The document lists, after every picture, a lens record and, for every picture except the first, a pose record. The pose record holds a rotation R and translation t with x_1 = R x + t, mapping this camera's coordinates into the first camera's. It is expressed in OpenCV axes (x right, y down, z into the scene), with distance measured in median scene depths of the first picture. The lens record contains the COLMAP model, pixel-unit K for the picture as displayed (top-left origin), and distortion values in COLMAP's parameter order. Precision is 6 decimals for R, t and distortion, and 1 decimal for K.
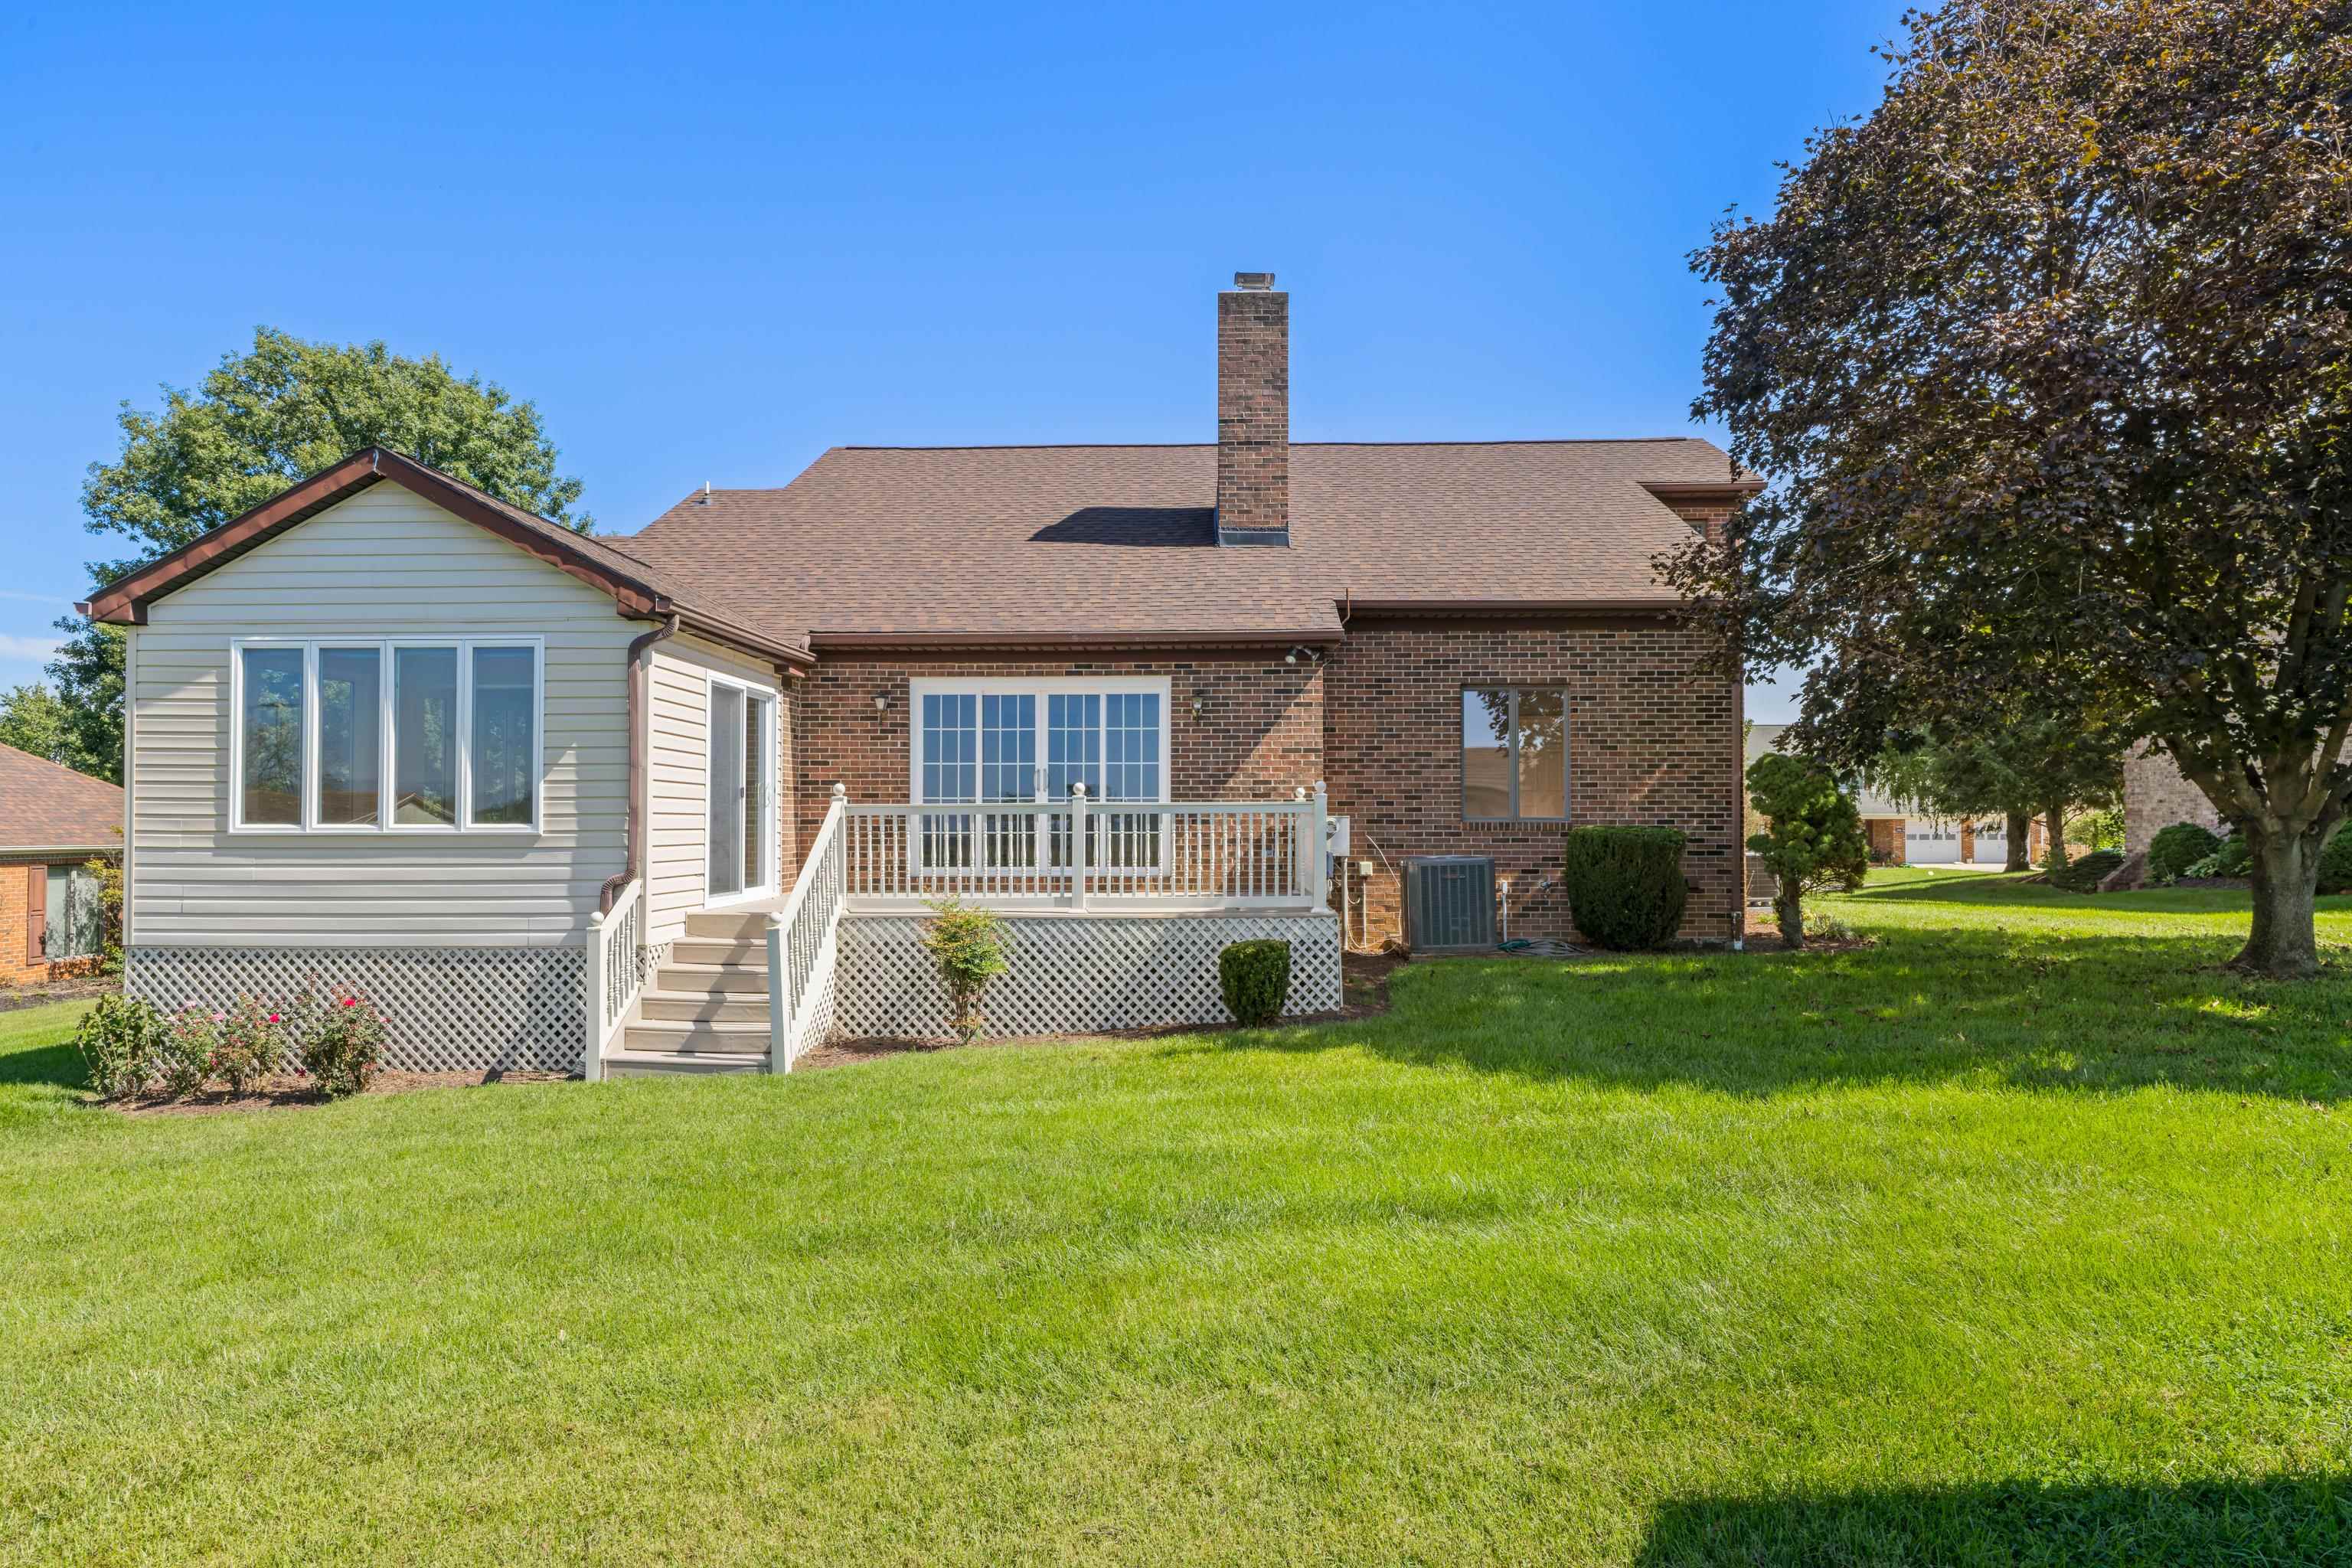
lens RADIAL K [[1285.6, 0, 1193.6], [0, 1285.6, 811.9], [0, 0, 1]] dist [-0.003767, -0.000101]
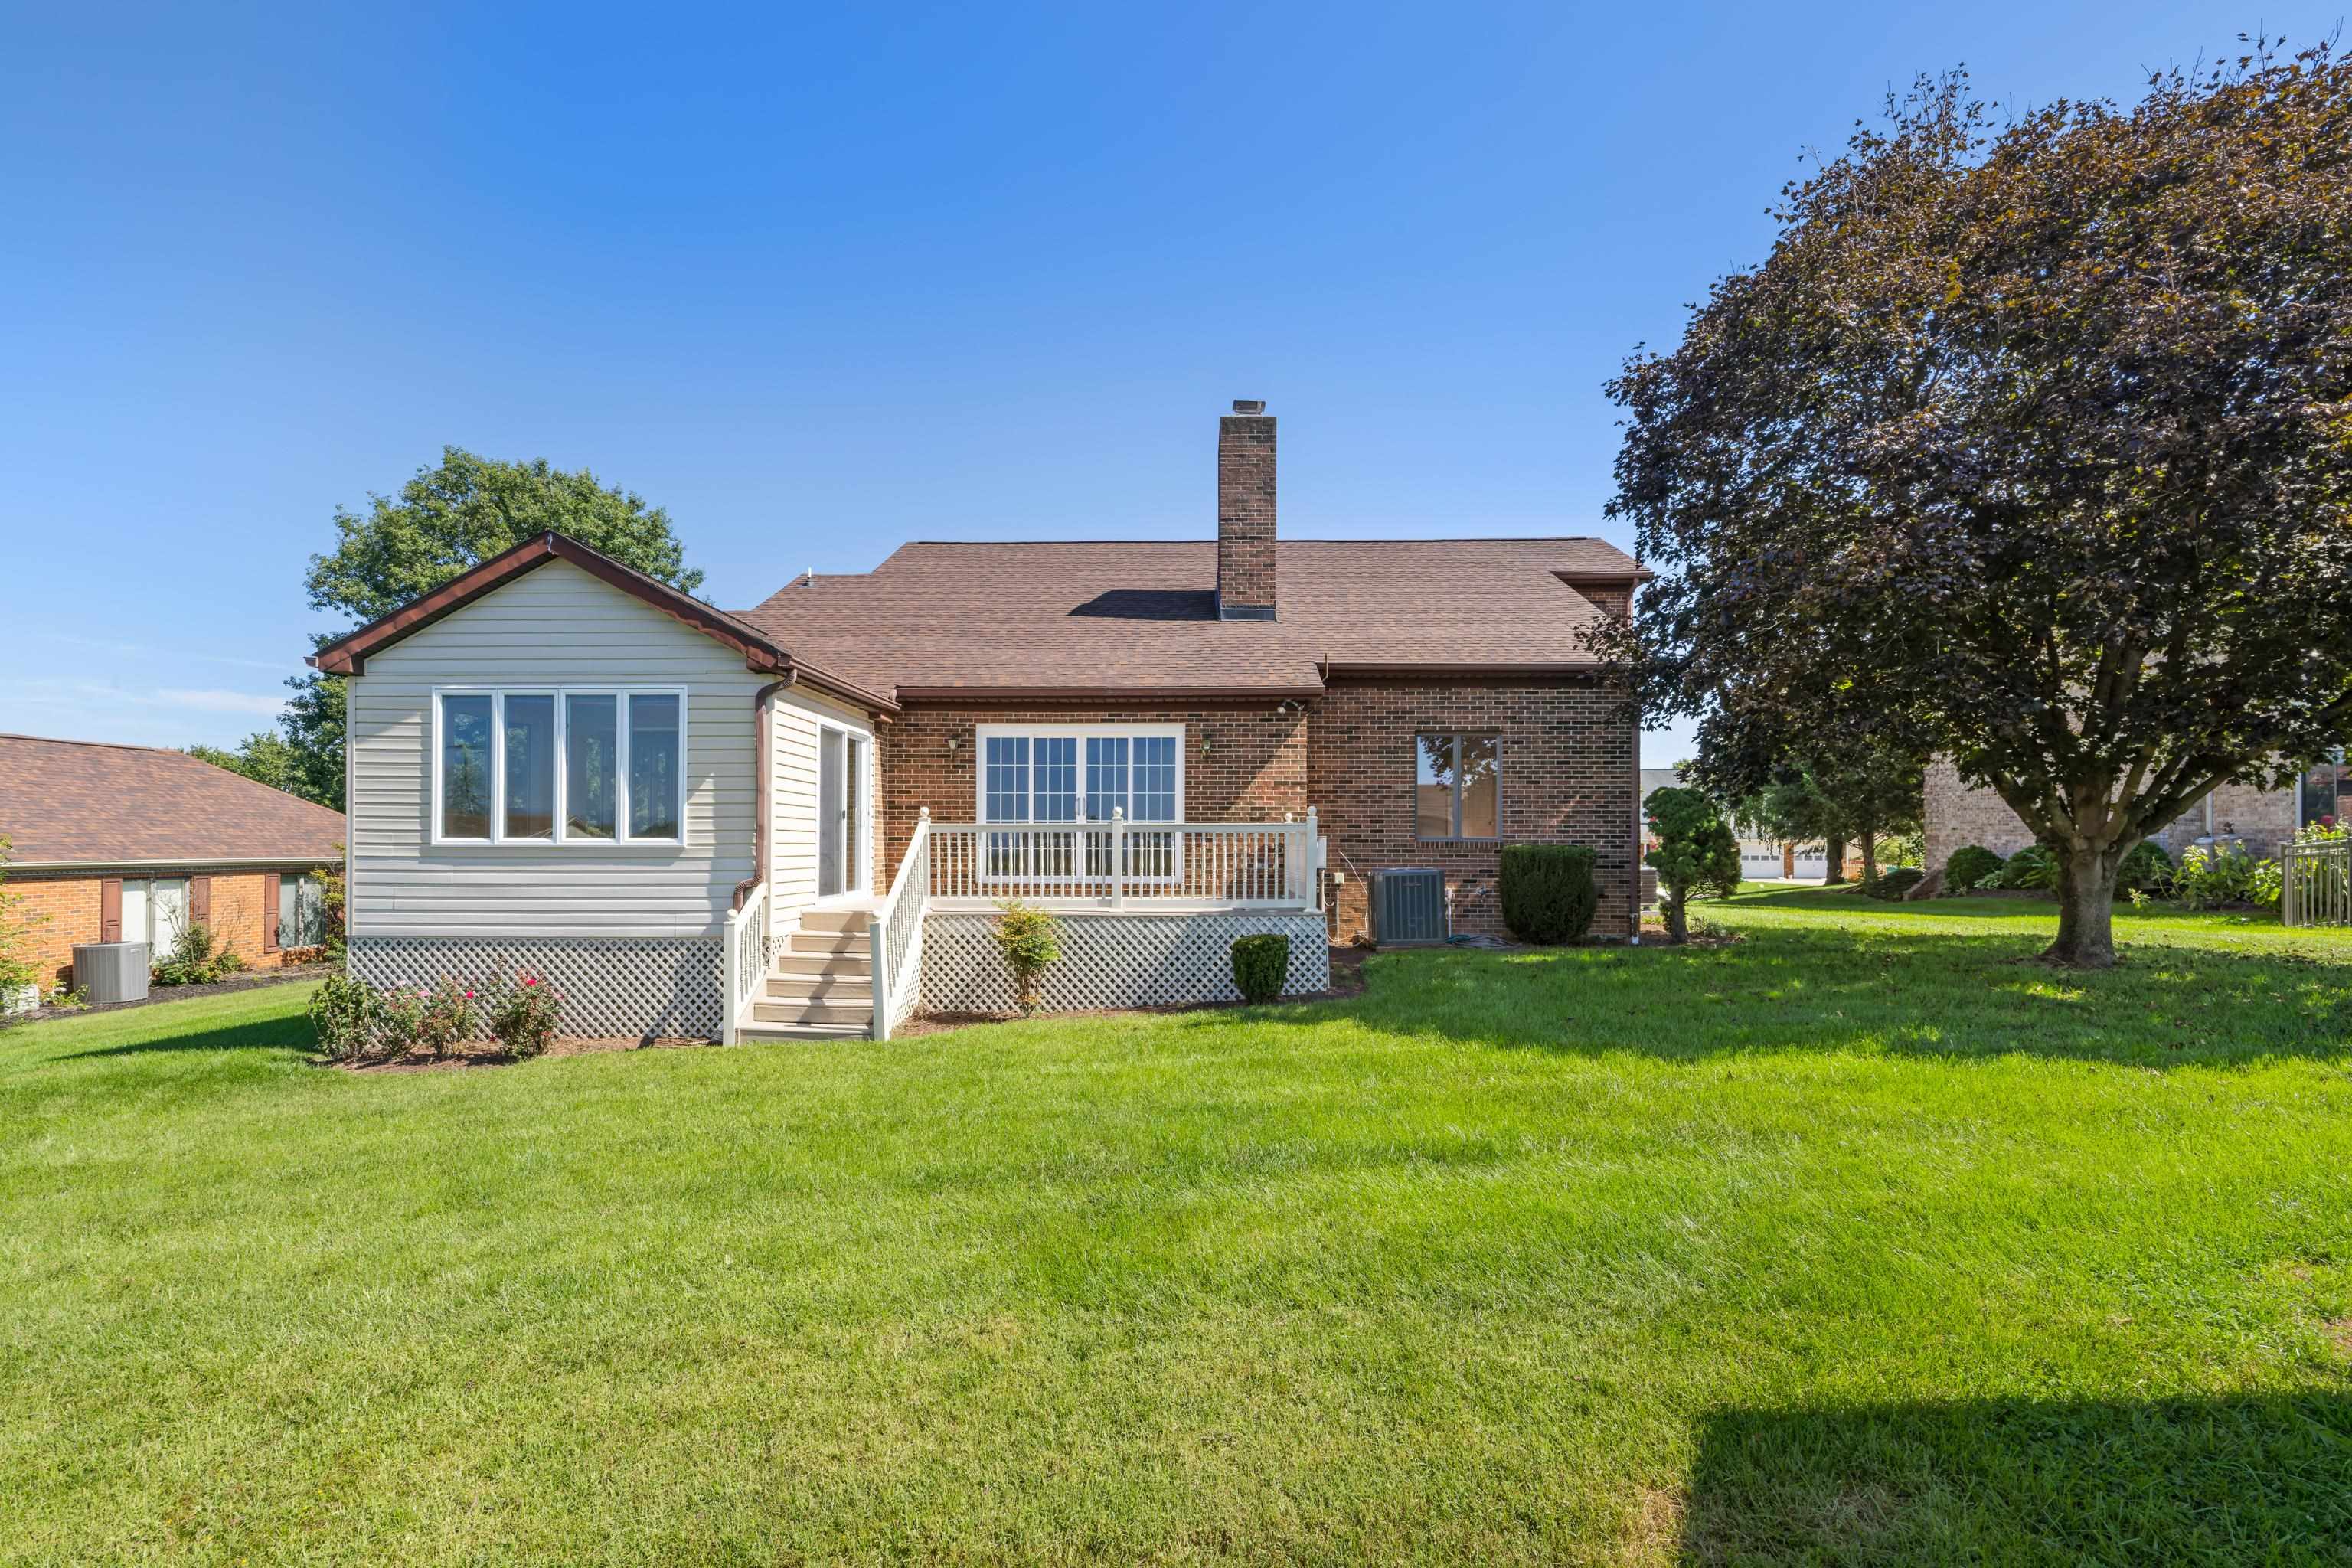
lens RADIAL K [[1004.8, 0, 1177.3], [0, 1004.8, 847.8], [0, 0, 1]] dist [0.000965, -0.000221]
pose [[0.999995, 0.003048, 0.000151, -0.029016], [-0.003049, 0.999938, 0.010719, 0.005586], [-0.000118, -0.010719, 0.999943, 0.027460]]
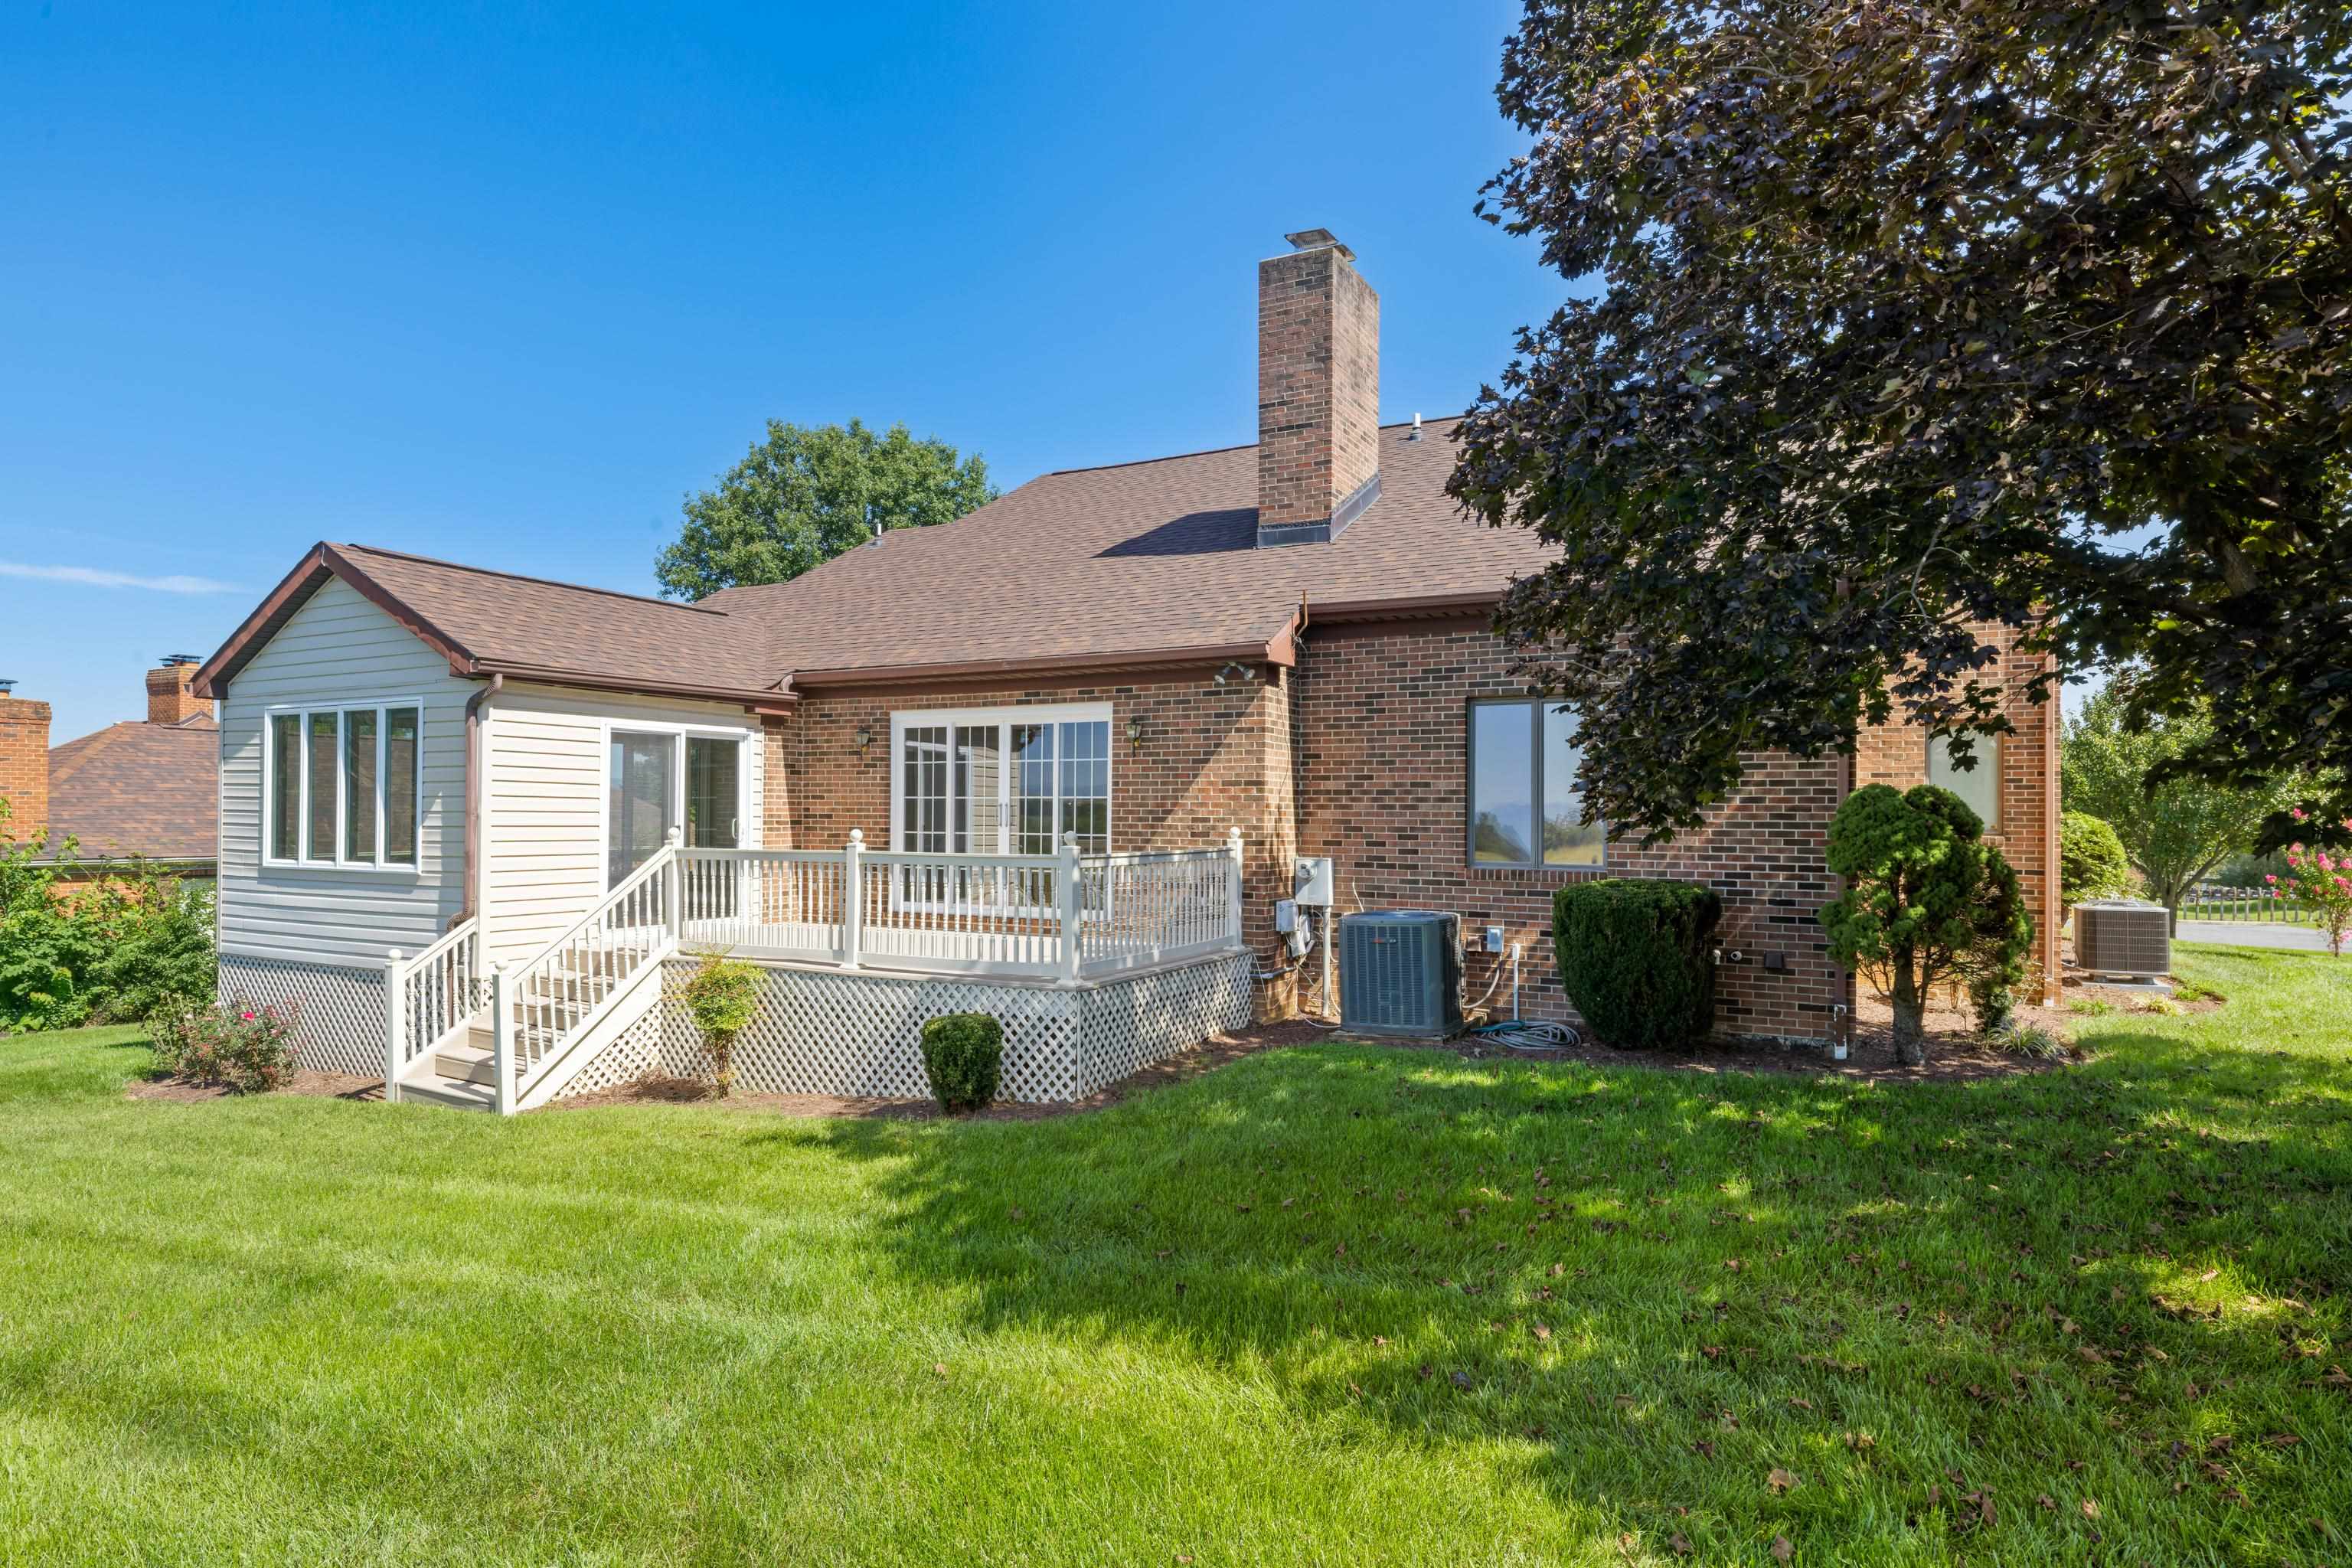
lens RADIAL K [[1279.9, 0, 1188.0], [0, 1279.9, 810.1], [0, 0, 1]] dist [0.001459, 0.000420]
pose [[0.896507, 0.004659, -0.443005, 0.499054], [-0.003568, 0.999988, 0.003296, -0.037639], [0.443015, -0.001374, 0.896513, 0.247873]]
